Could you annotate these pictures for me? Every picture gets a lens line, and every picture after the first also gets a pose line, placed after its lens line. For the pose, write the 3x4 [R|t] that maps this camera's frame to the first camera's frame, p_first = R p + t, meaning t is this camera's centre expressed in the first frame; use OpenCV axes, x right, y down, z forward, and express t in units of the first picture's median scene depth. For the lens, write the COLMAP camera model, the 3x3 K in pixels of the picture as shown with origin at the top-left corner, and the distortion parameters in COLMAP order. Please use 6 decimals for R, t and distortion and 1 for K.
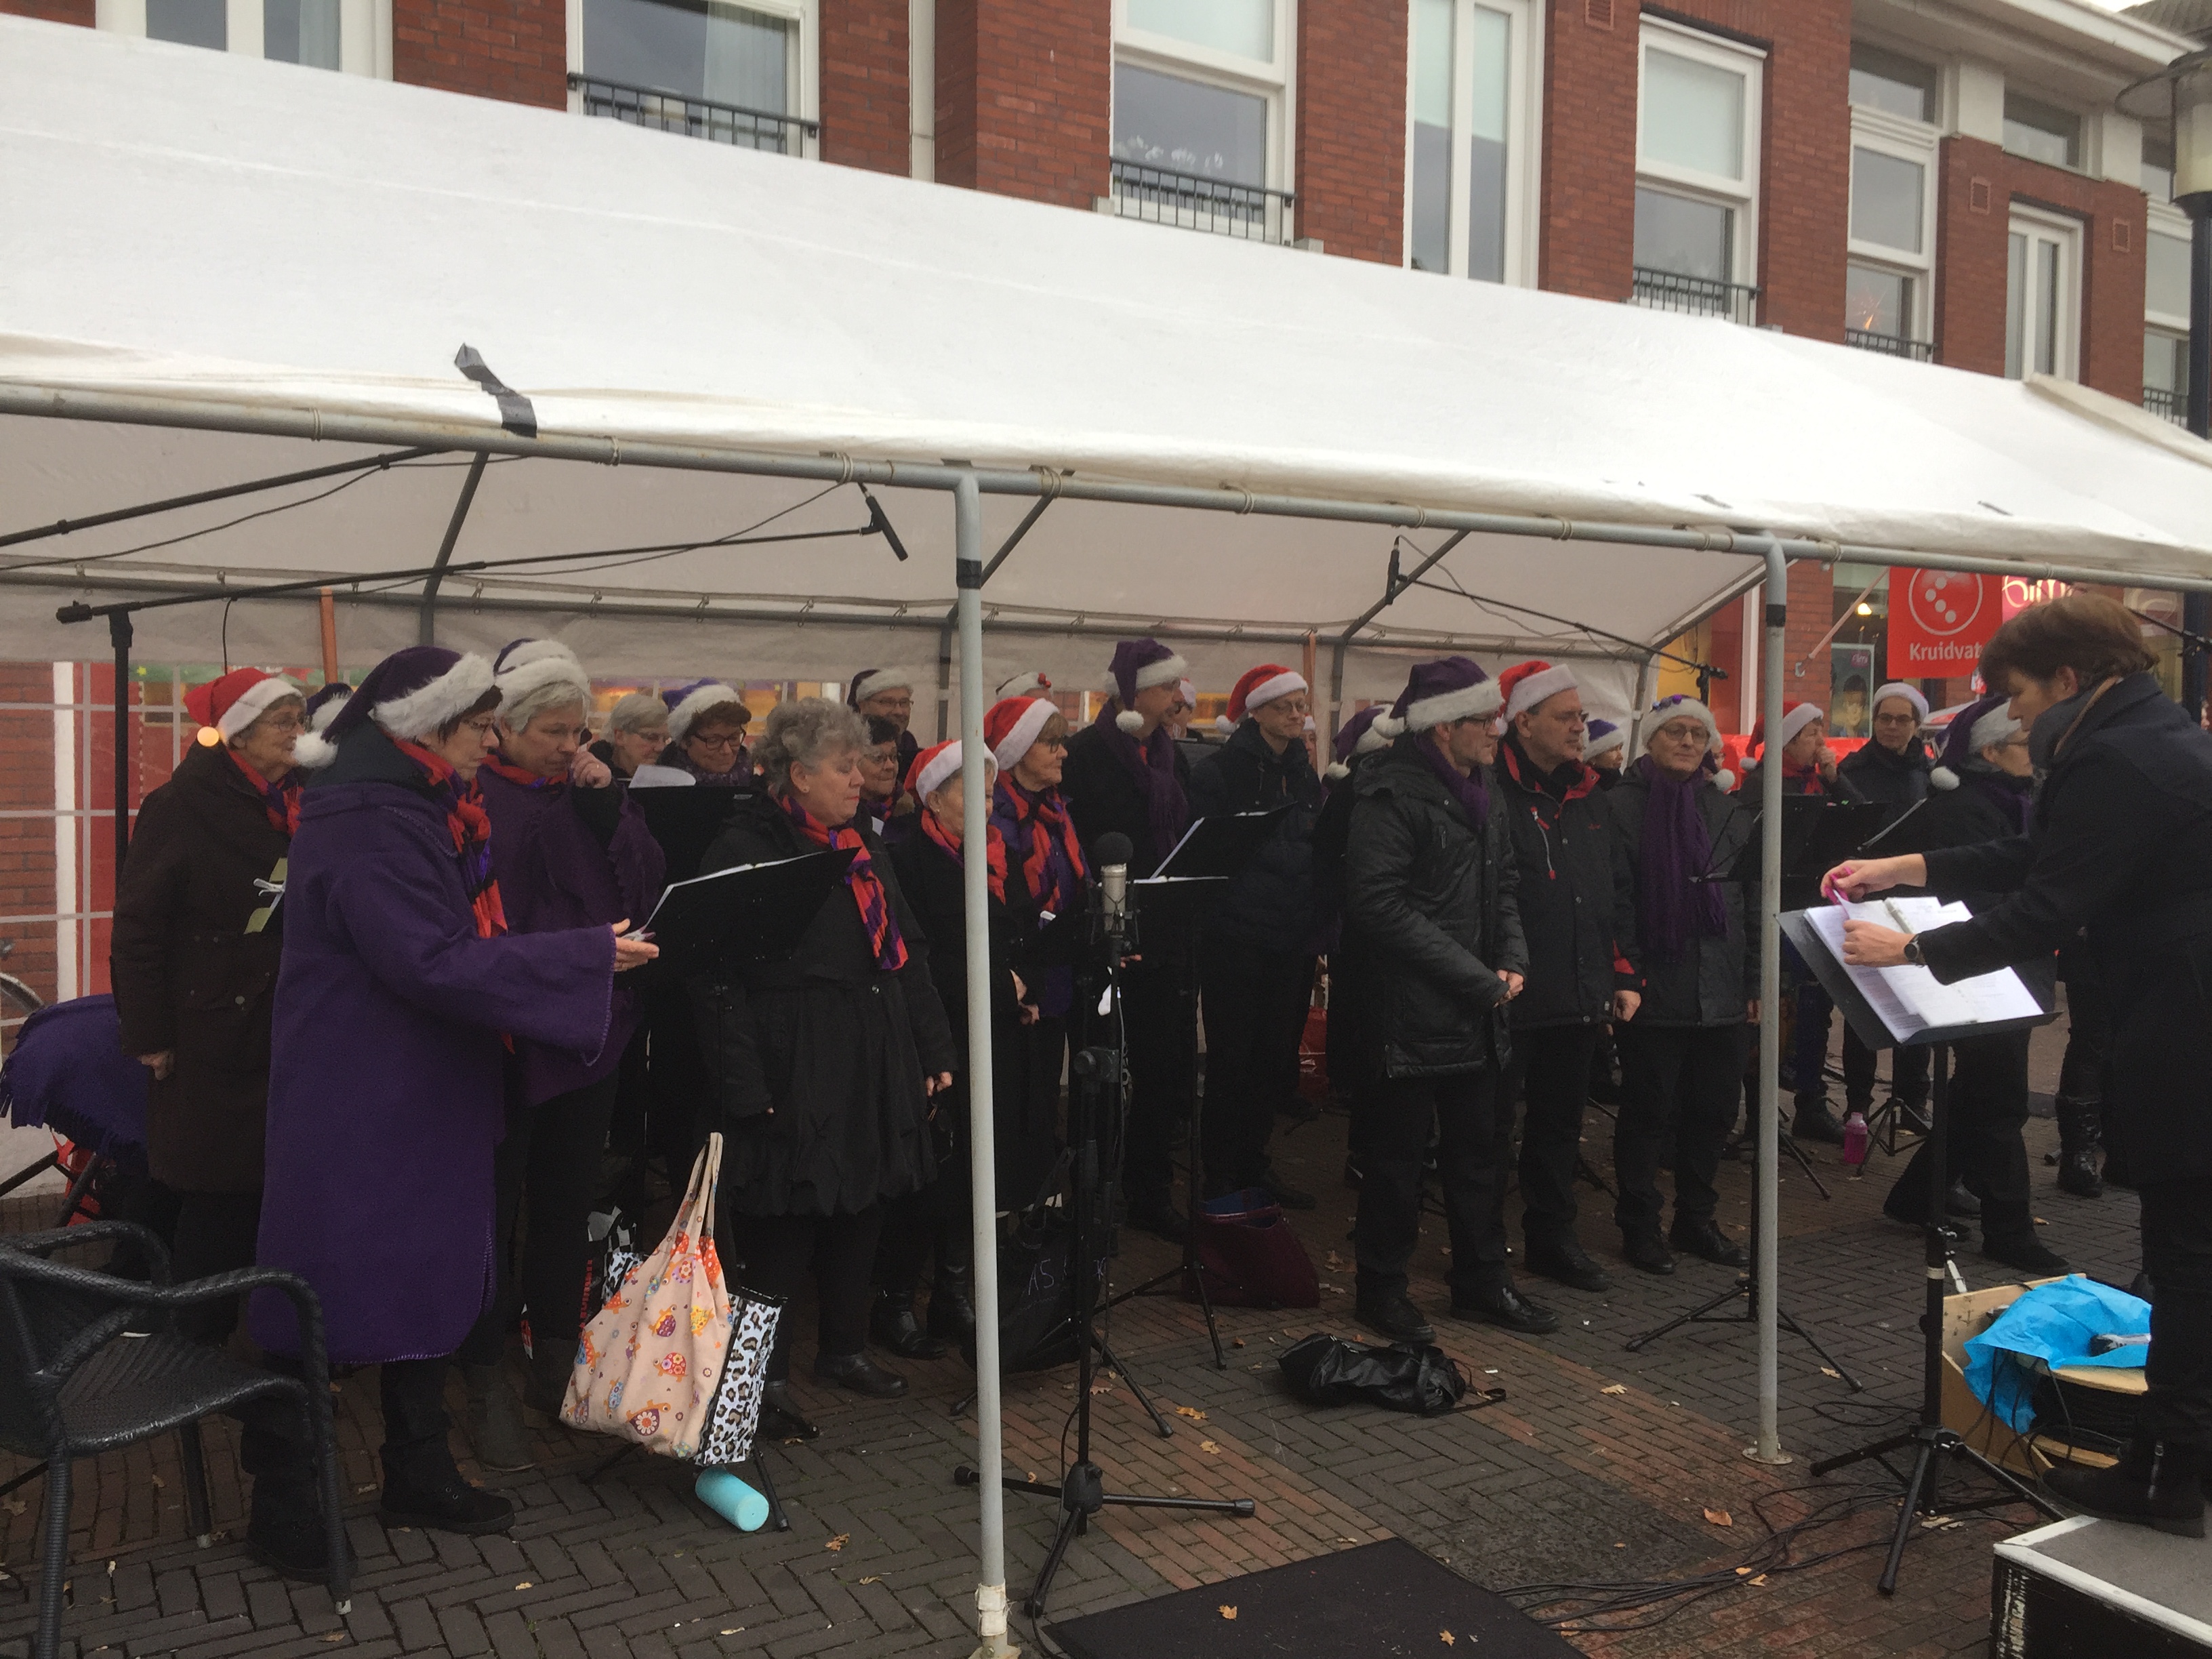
lens RADIAL K [[1854.6, 0, 1096.7], [0, 1854.6, 822.5], [0, 0, 1]] dist [0.045711, 0.006103]
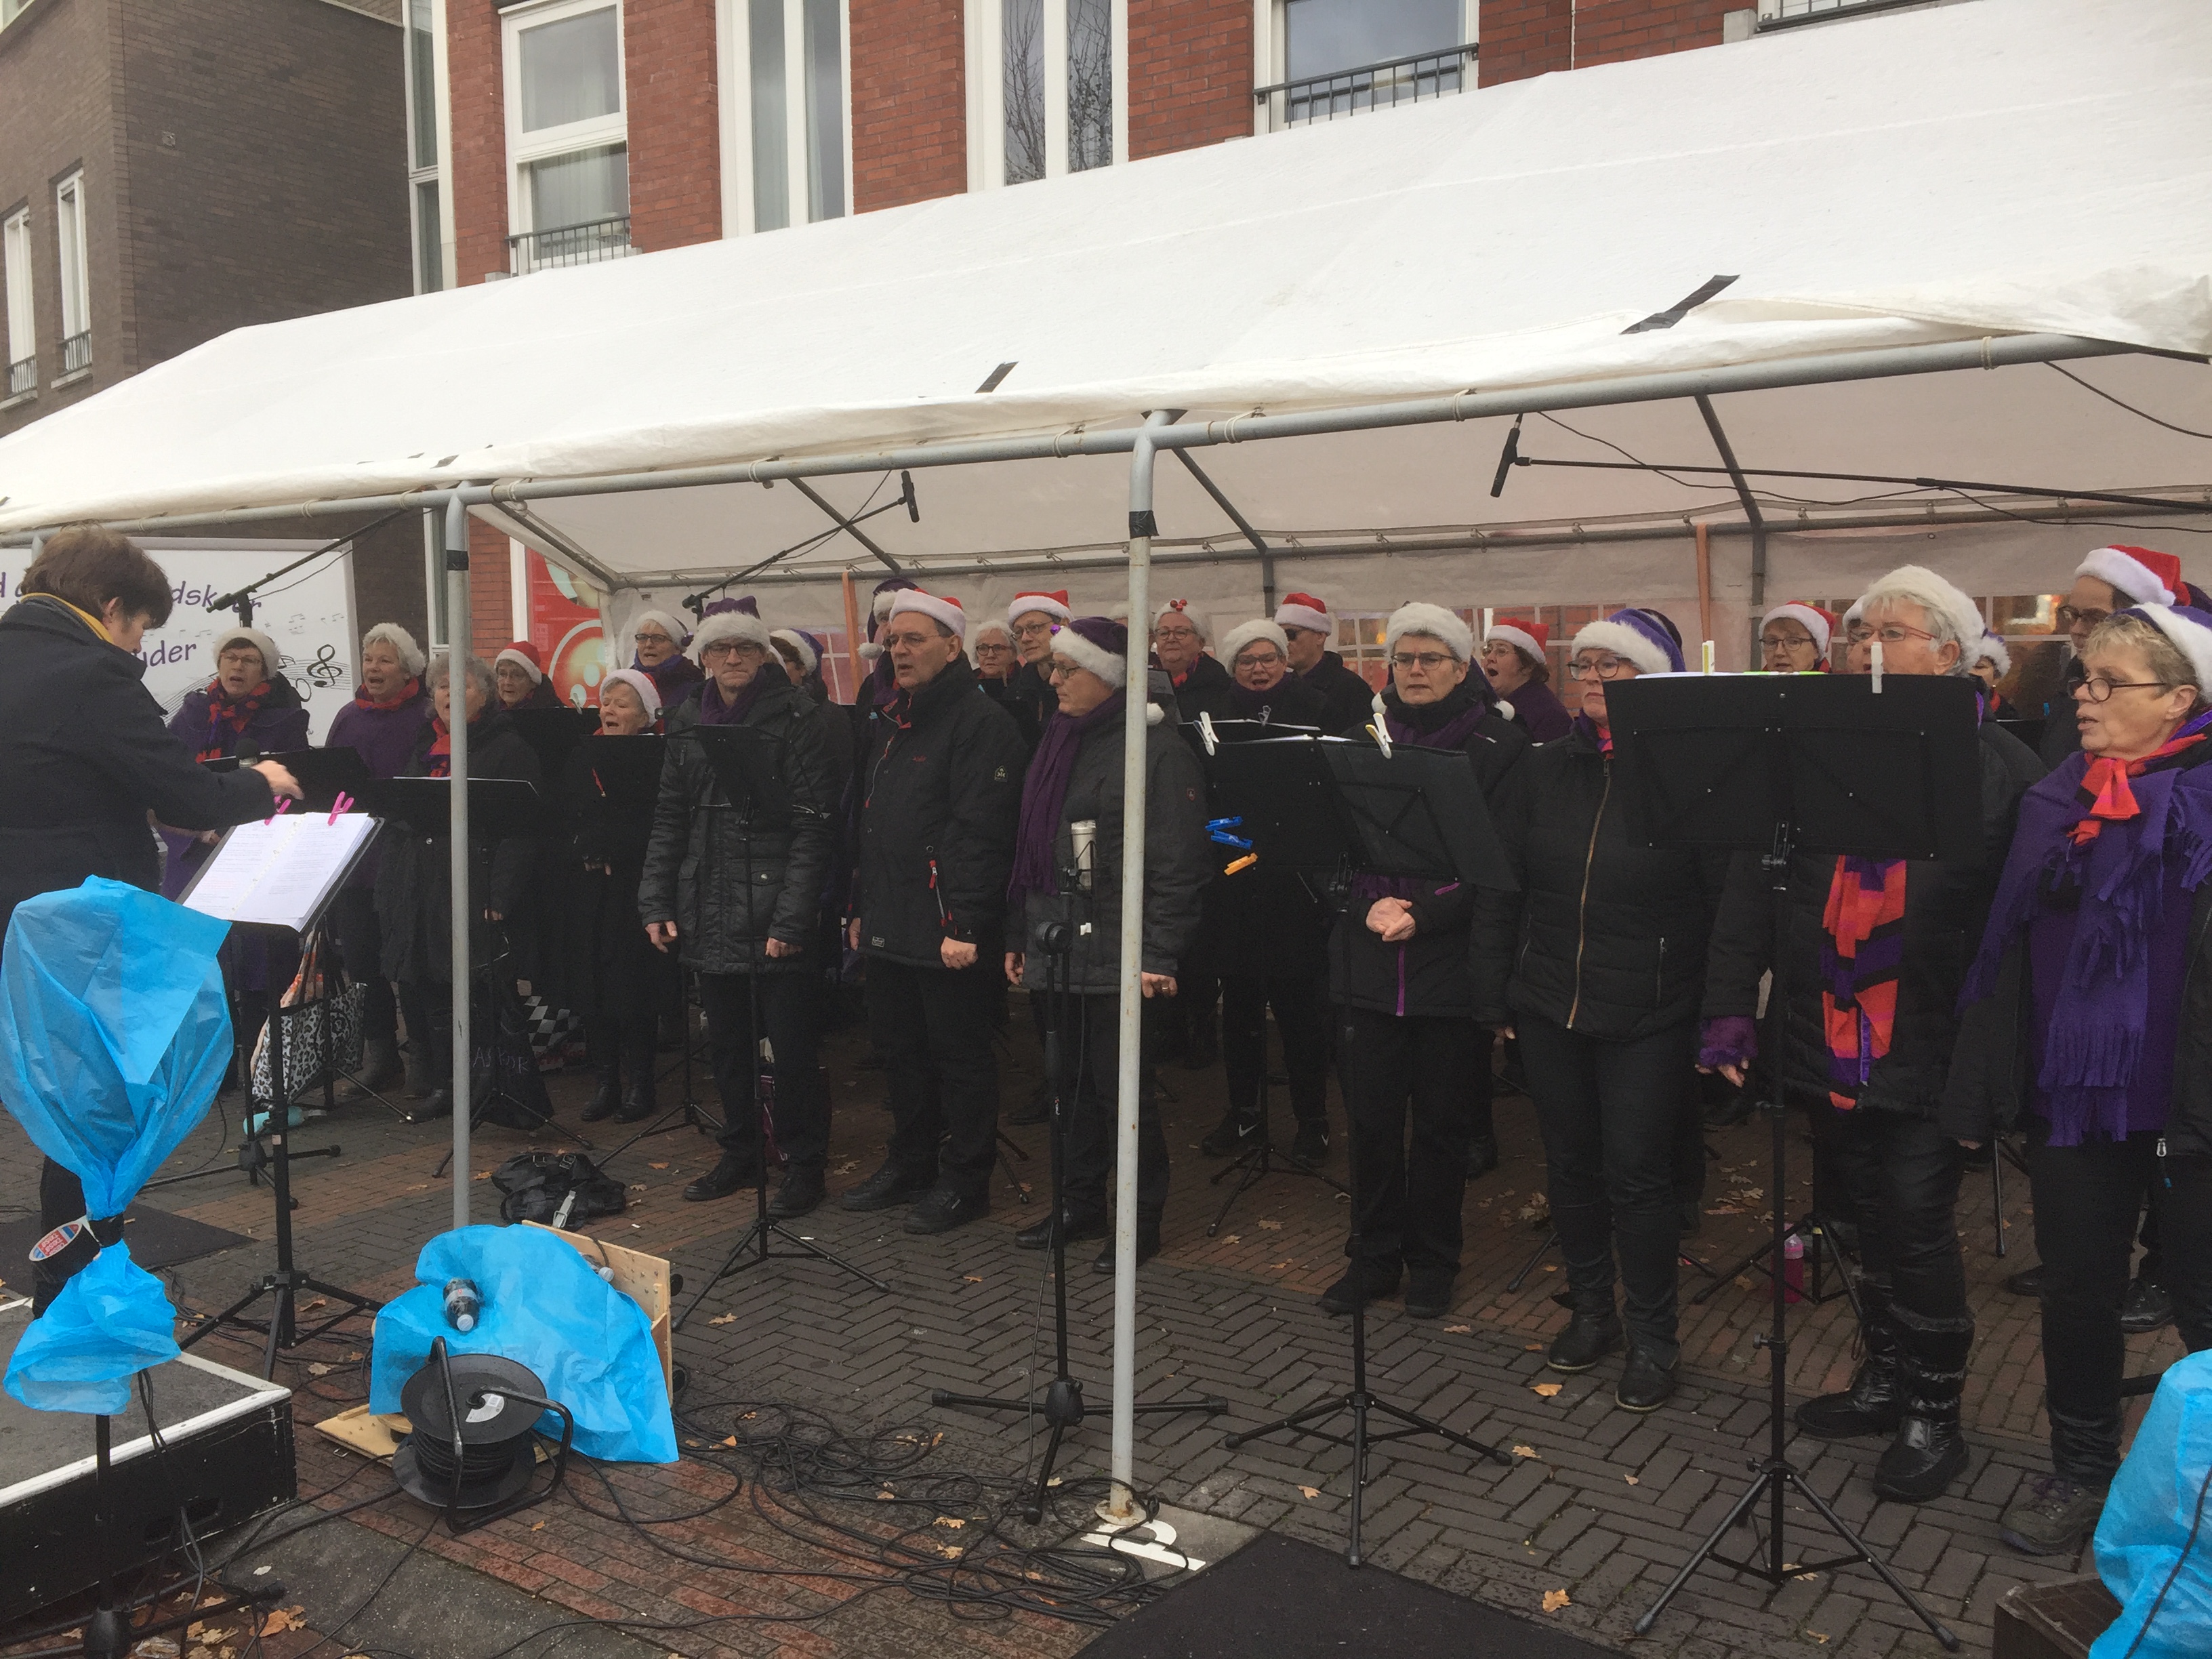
lens RADIAL K [[1854.6, 0, 1096.8], [0, 1854.6, 835.5], [0, 0, 1]] dist [0.045711, 0.006103]
pose [[0.412565, 0.067205, -0.908446, 0.856154], [-0.023944, 0.997730, 0.062936, -0.013336], [0.910614, -0.004213, 0.413237, 0.488064]]
